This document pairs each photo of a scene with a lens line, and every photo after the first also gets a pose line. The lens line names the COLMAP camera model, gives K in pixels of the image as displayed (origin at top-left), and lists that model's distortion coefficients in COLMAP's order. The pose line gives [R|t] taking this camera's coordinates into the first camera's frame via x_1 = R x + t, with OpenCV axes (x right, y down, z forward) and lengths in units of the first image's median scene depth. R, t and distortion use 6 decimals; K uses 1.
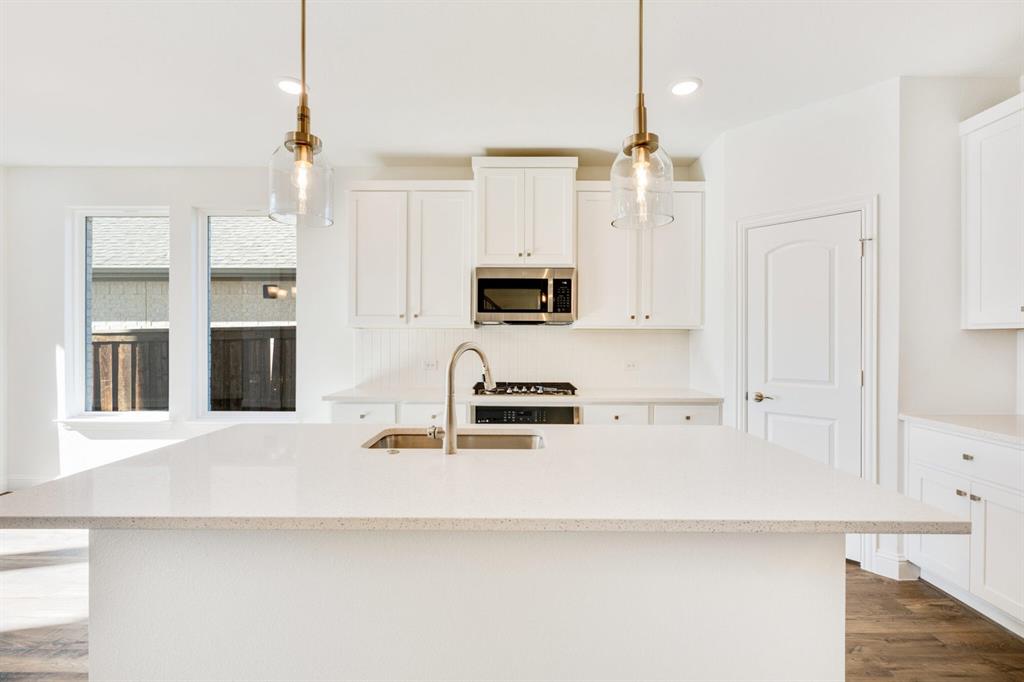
lens RADIAL K [[456.3, 0, 503.1], [0, 456.3, 342.8], [0, 0, 1]] dist [-0.003806, 0.000640]
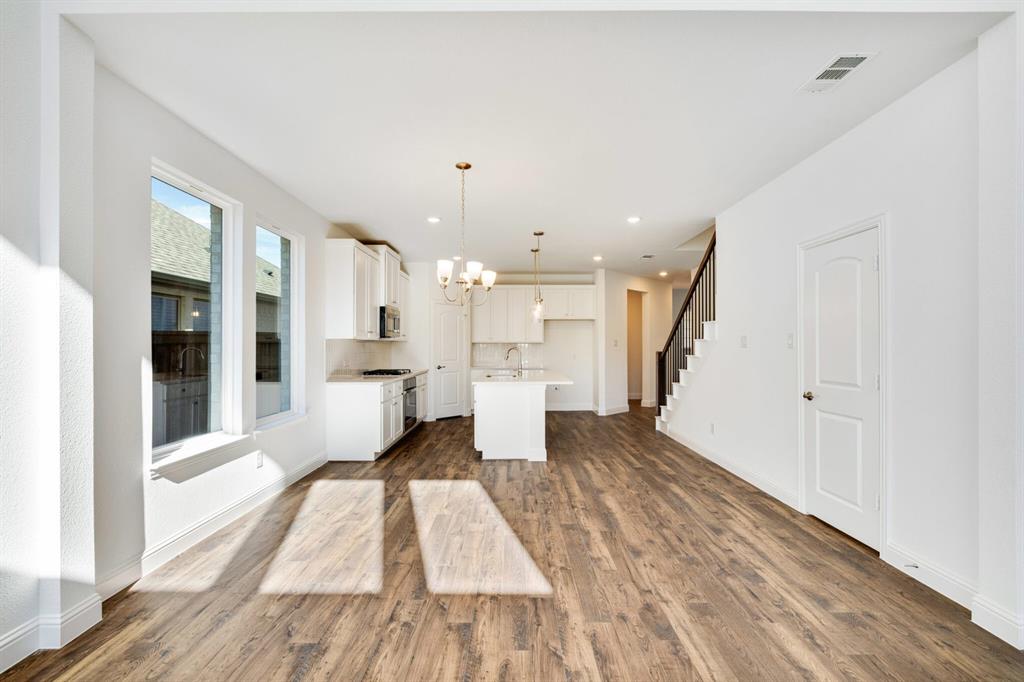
lens RADIAL K [[456.3, 0, 509.5], [0, 456.3, 344.5], [0, 0, 1]] dist [-0.003806, 0.000640]
pose [[-0.004762, 0.001116, 0.999988, -1.805691], [0.008758, 0.999961, -0.001074, -0.011403], [-0.999950, 0.008753, -0.004771, 0.495103]]
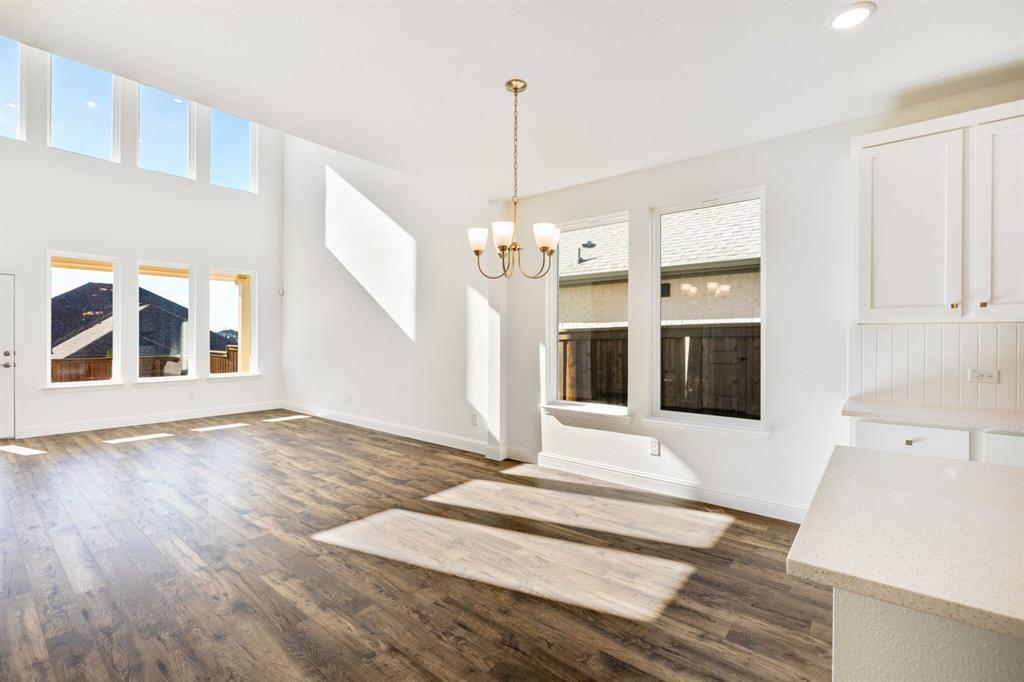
lens RADIAL K [[456.3, 0, 507.7], [0, 456.3, 338.7], [0, 0, 1]] dist [-0.003806, 0.000640]
pose [[0.773446, 0.002440, -0.633858, -0.308648], [-0.006525, 0.999970, -0.004113, 0.000249], [0.633829, 0.007317, 0.773439, 0.014299]]
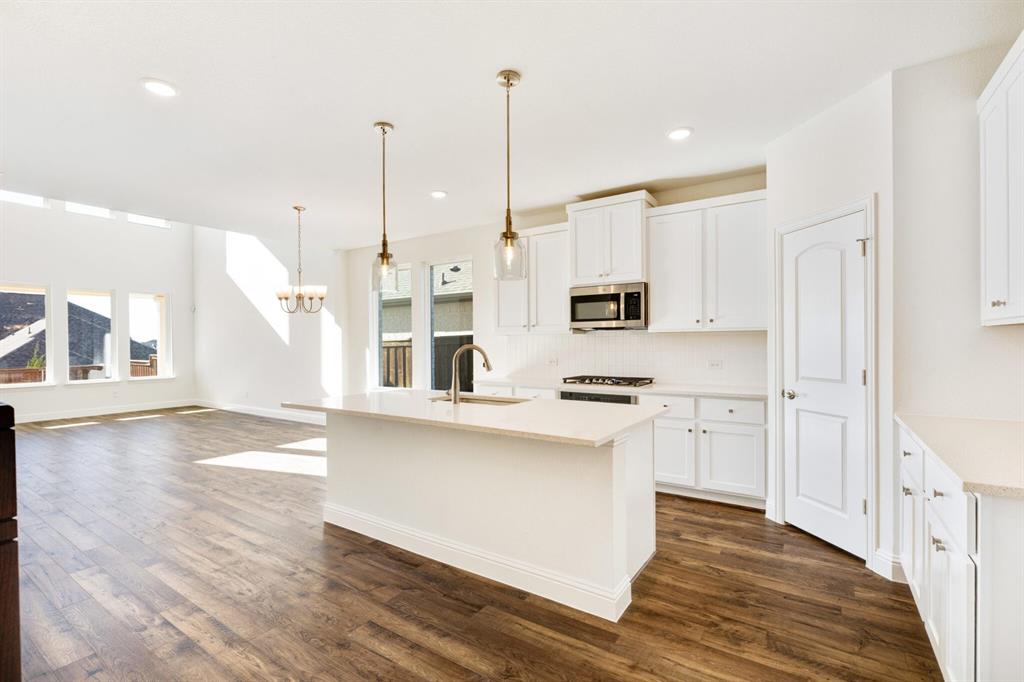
lens RADIAL K [[456.3, 0, 496.5], [0, 456.3, 350.2], [0, 0, 1]] dist [-0.003806, 0.000640]
pose [[0.827520, -0.000767, -0.561436, 0.488964], [0.005368, 0.999964, 0.006546, 0.005421], [0.561411, -0.008431, 0.827494, -0.207213]]
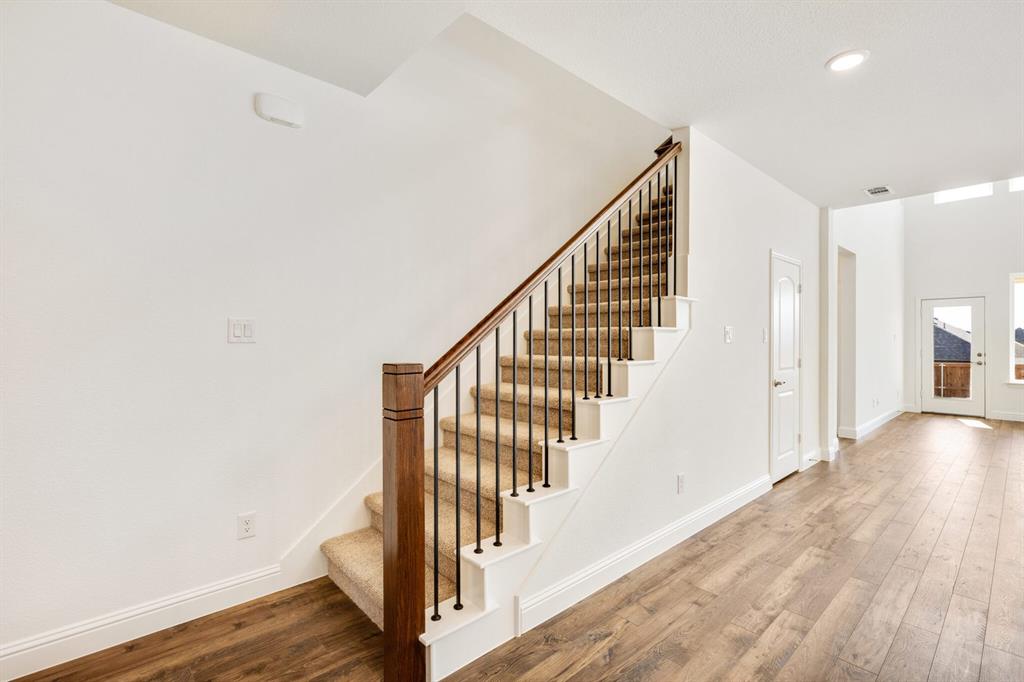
lens RADIAL K [[456.3, 0, 520.9], [0, 456.3, 337.1], [0, 0, 1]] dist [-0.003806, 0.000640]
pose [[-0.735089, -0.009548, -0.677904, 0.446606], [-0.003724, 0.999943, -0.010045, 0.002548], [0.677961, -0.004859, -0.735082, 0.257304]]
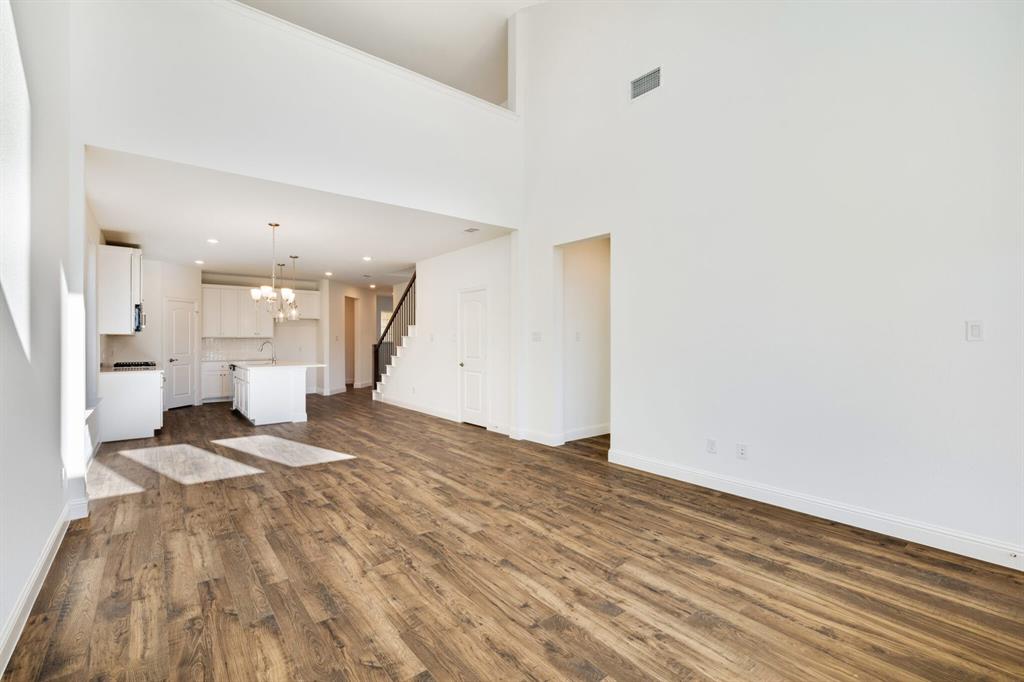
lens RADIAL K [[456.3, 0, 516.6], [0, 456.3, 340.2], [0, 0, 1]] dist [-0.003806, 0.000640]
pose [[-0.637072, -0.001161, 0.770804, -2.560369], [0.004921, 0.999972, 0.005574, -0.015304], [-0.770789, 0.007344, -0.637049, 0.960393]]
